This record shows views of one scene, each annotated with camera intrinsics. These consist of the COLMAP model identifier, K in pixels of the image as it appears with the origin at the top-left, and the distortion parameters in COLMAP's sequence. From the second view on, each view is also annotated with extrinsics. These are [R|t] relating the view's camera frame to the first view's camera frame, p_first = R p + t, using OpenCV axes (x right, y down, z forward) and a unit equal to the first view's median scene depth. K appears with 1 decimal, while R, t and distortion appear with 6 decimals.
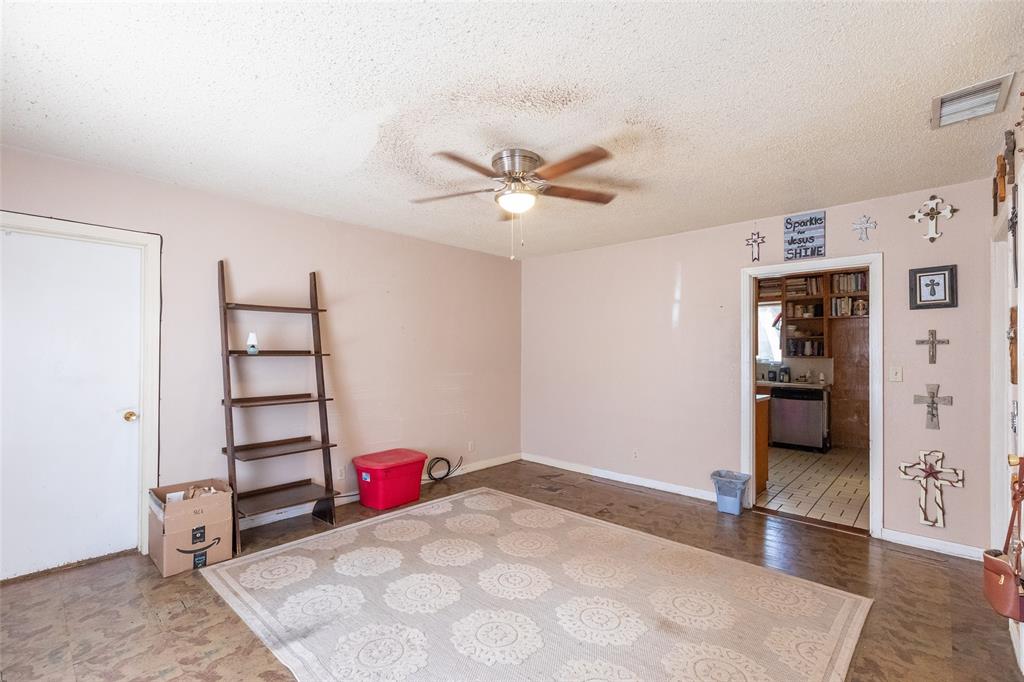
lens RADIAL K [[463.3, 0, 508.0], [0, 463.3, 346.7], [0, 0, 1]] dist [0.006807, -0.000731]
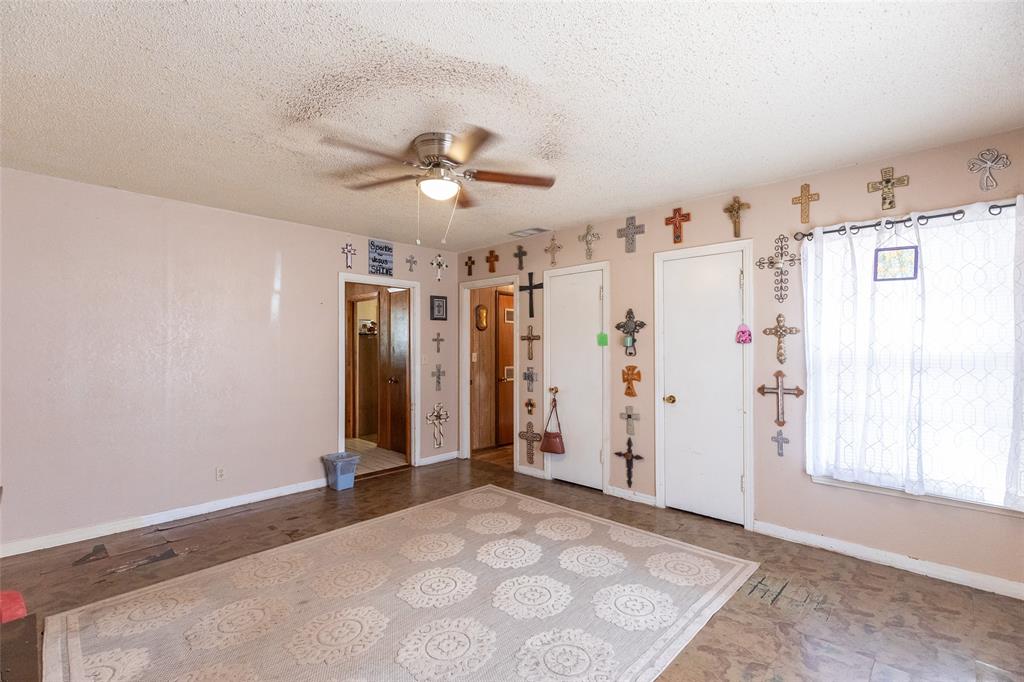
lens RADIAL K [[463.3, 0, 515.0], [0, 463.3, 344.1], [0, 0, 1]] dist [0.006807, -0.000731]
pose [[0.008007, 0.003989, 0.999960, -0.680334], [-0.007207, 0.999966, -0.003931, 0.008763], [-0.999942, -0.007175, 0.008036, 0.612199]]
